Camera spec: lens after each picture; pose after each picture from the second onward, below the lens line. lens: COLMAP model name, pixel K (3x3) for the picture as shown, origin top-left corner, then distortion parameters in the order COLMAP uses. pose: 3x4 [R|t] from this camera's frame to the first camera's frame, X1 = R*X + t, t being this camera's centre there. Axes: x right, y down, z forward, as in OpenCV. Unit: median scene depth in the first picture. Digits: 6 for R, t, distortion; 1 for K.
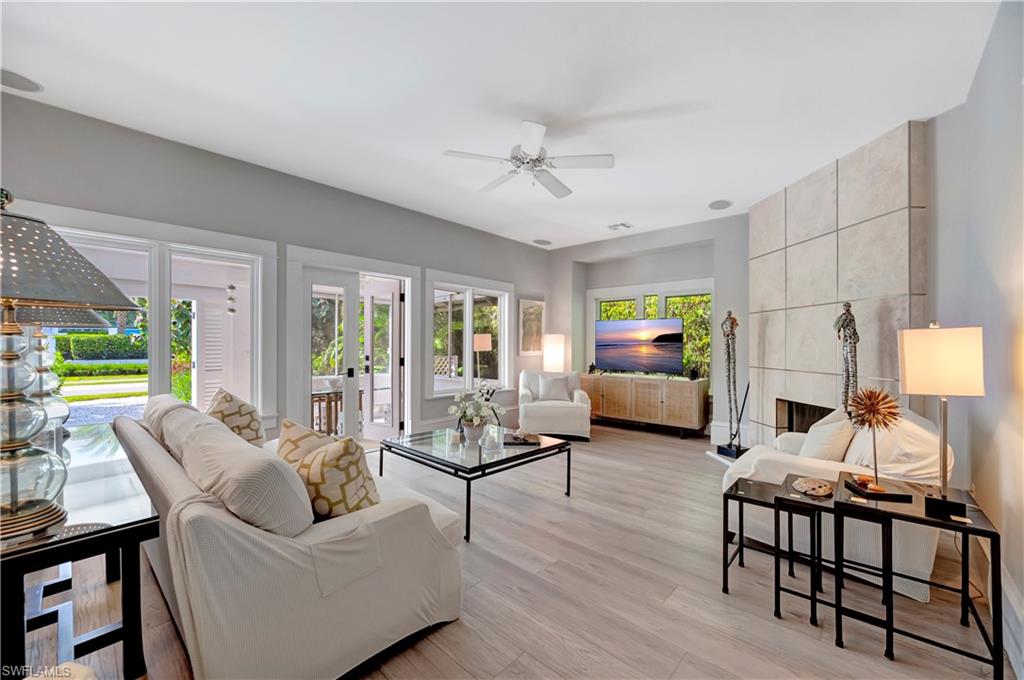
lens RADIAL K [[407.7, 0, 511.3], [0, 407.7, 342.1], [0, 0, 1]] dist [-0.003172, -0.000071]
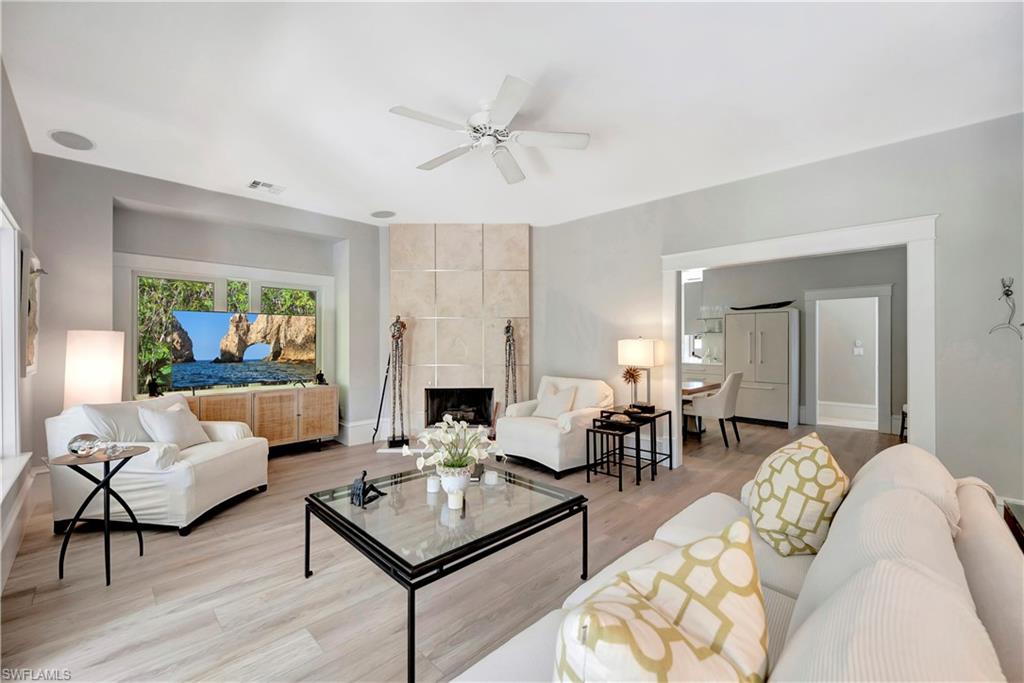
lens RADIAL K [[409.1, 0, 517.2], [0, 409.1, 339.6], [0, 0, 1]] dist [0.002663, -0.000036]
pose [[0.032807, 0.002819, 0.999458, -0.479842], [-0.002599, 0.999993, -0.002736, -0.007984], [-0.999458, -0.002507, 0.032814, 0.546031]]
